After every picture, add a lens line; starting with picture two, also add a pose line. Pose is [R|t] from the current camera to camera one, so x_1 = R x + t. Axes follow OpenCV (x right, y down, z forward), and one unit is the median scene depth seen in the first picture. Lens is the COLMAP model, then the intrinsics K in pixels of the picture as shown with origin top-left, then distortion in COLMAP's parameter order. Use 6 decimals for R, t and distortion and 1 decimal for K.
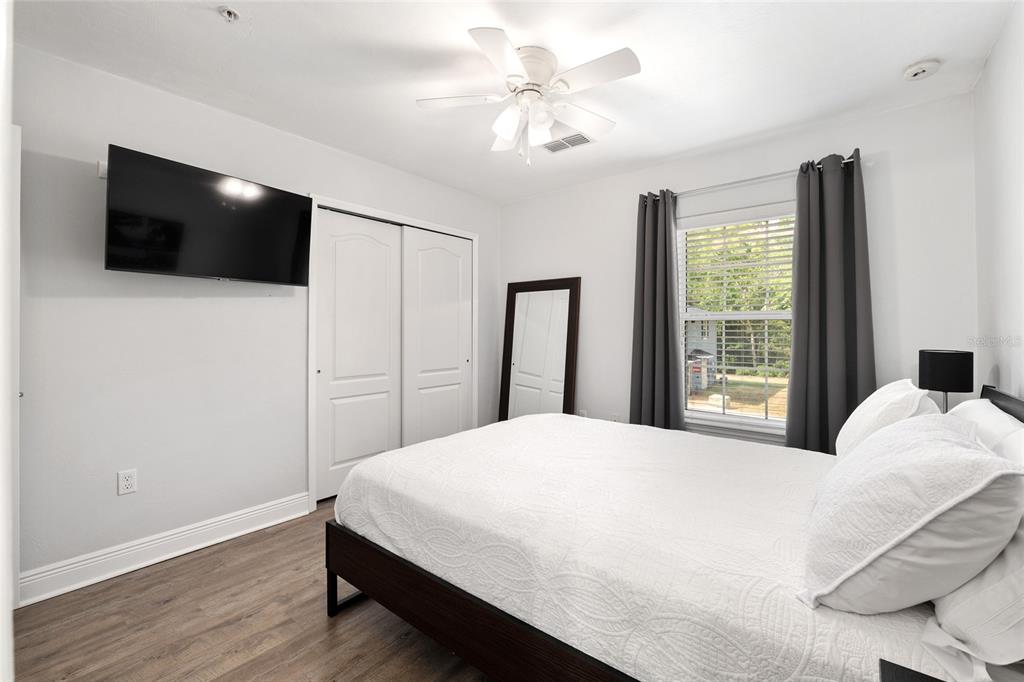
lens RADIAL K [[444.9, 0, 506.0], [0, 444.9, 314.2], [0, 0, 1]] dist [-0.008956, 0.000074]
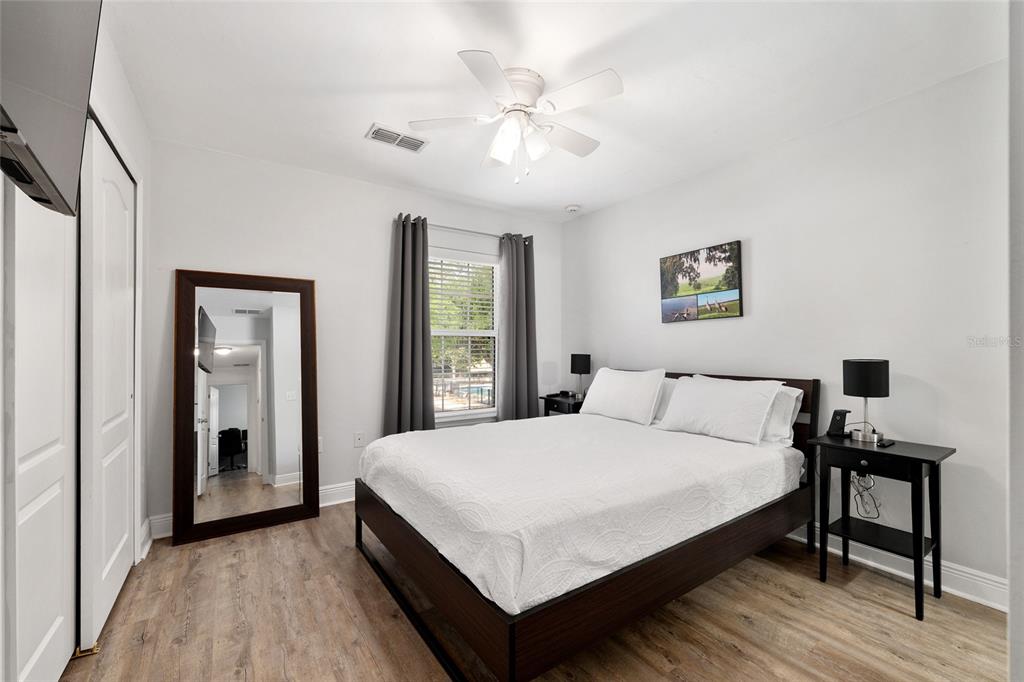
lens RADIAL K [[421.1, 0, 510.1], [0, 421.1, 339.6], [0, 0, 1]] dist [-0.008608, 0.000028]
pose [[0.274514, 0.018845, 0.961398, -0.617782], [-0.032737, 0.999412, -0.010243, 0.030796], [-0.961026, -0.028662, 0.274970, 0.511278]]
